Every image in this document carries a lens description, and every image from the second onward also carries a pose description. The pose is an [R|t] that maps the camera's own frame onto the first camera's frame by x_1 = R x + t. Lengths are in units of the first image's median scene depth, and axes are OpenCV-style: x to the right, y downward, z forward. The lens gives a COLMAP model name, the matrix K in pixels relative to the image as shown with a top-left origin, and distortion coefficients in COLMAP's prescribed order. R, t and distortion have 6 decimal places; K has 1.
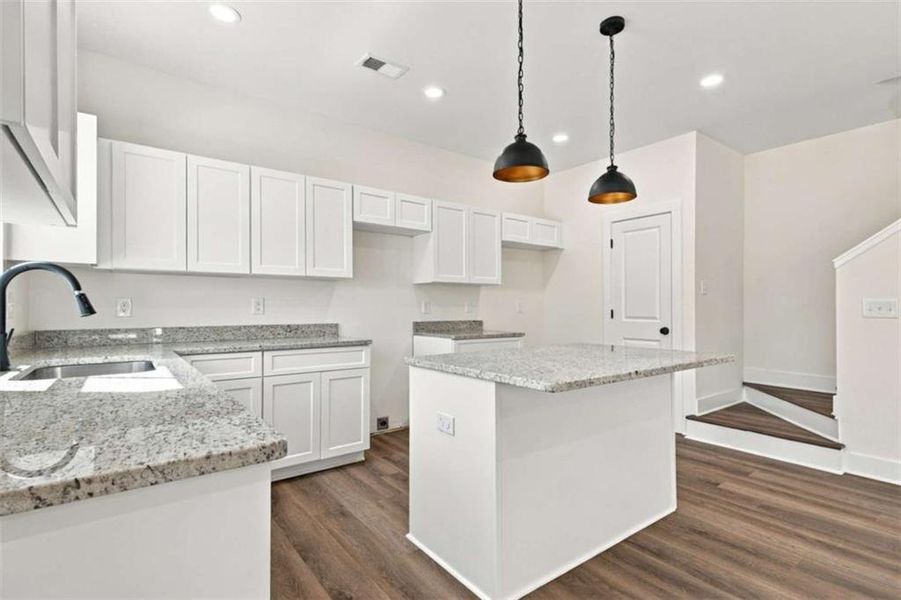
lens RADIAL K [[437.5, 0, 455.0], [0, 437.5, 300.0], [0, 0, 1]] dist [0.023697, -0.000122]
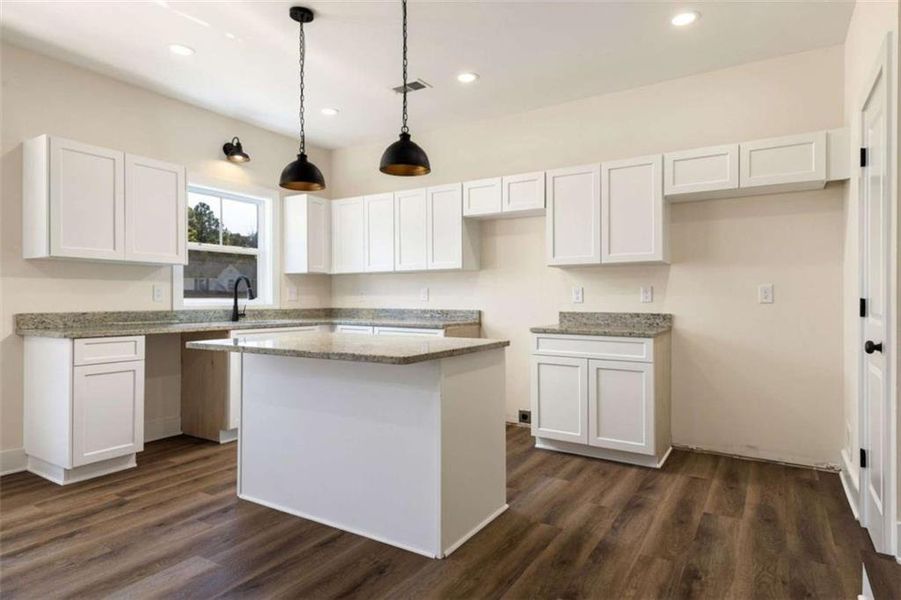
lens RADIAL K [[527.3, 0, 447.3], [0, 527.3, 295.6], [0, 0, 1]] dist [0.030781, -0.001234]
pose [[0.343529, -0.002553, -0.939139, 1.064267], [0.016656, 0.999856, 0.003374, 0.013072], [0.938994, -0.016802, 0.343522, 0.551118]]
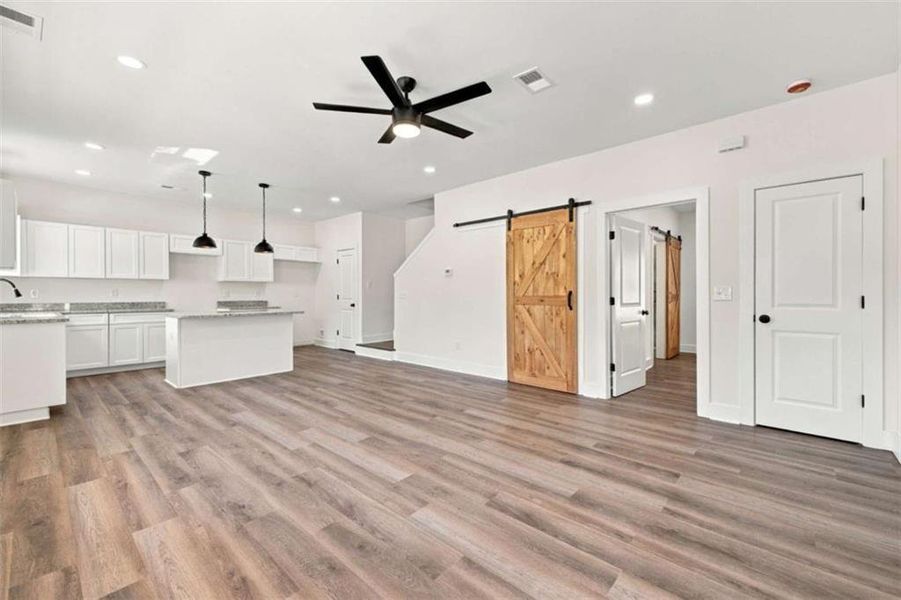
lens RADIAL K [[370.9, 0, 466.4], [0, 370.9, 293.7], [0, 0, 1]] dist [0.006541, -0.000196]
pose [[0.977604, 0.001274, 0.210449, 0.823520], [-0.004725, 0.999862, 0.015897, -0.019739], [-0.210400, -0.016535, 0.977476, -1.086104]]
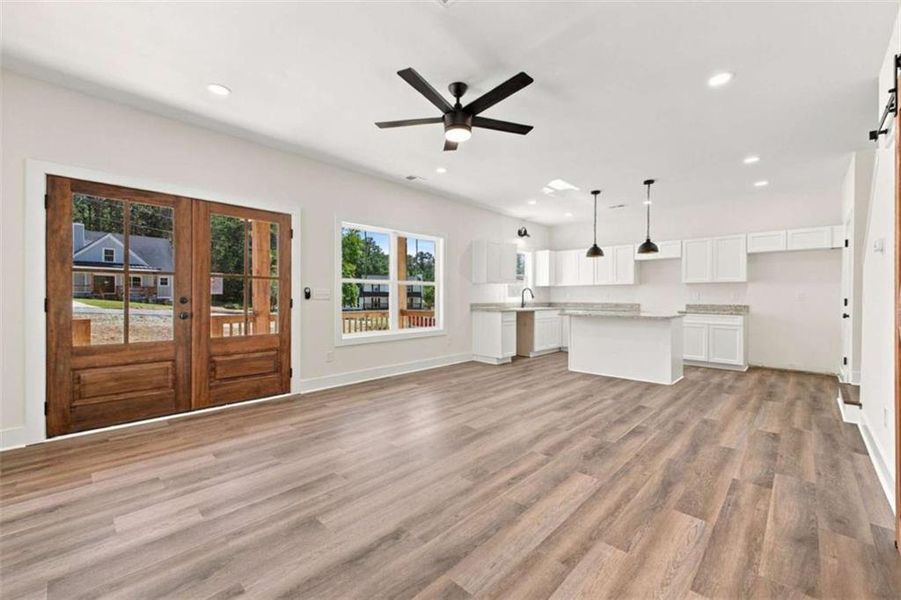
lens RADIAL K [[376.3, 0, 433.2], [0, 376.3, 297.6], [0, 0, 1]] dist [0.008098, -0.000405]
pose [[0.126286, 0.003343, -0.991988, 1.782098], [0.015938, 0.999858, 0.005398, -0.005549], [0.991866, -0.016492, 0.126215, -0.360435]]
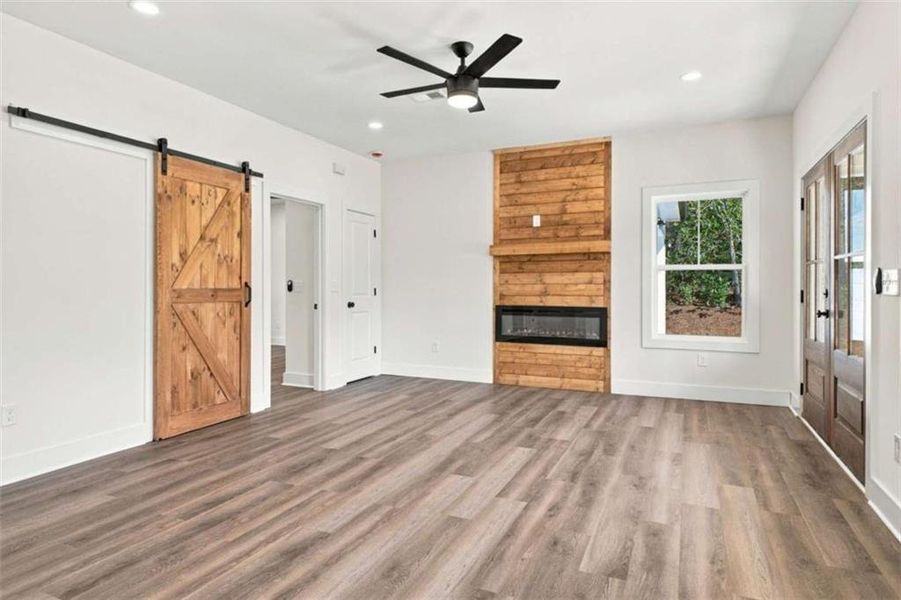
lens RADIAL K [[527.3, 0, 447.3], [0, 527.3, 295.6], [0, 0, 1]] dist [0.030781, -0.001234]
pose [[-0.471592, -0.015171, 0.881686, -0.103586], [-0.017685, 0.999814, 0.007744, 0.006393], [-0.881639, -0.011940, -0.471773, 0.372751]]
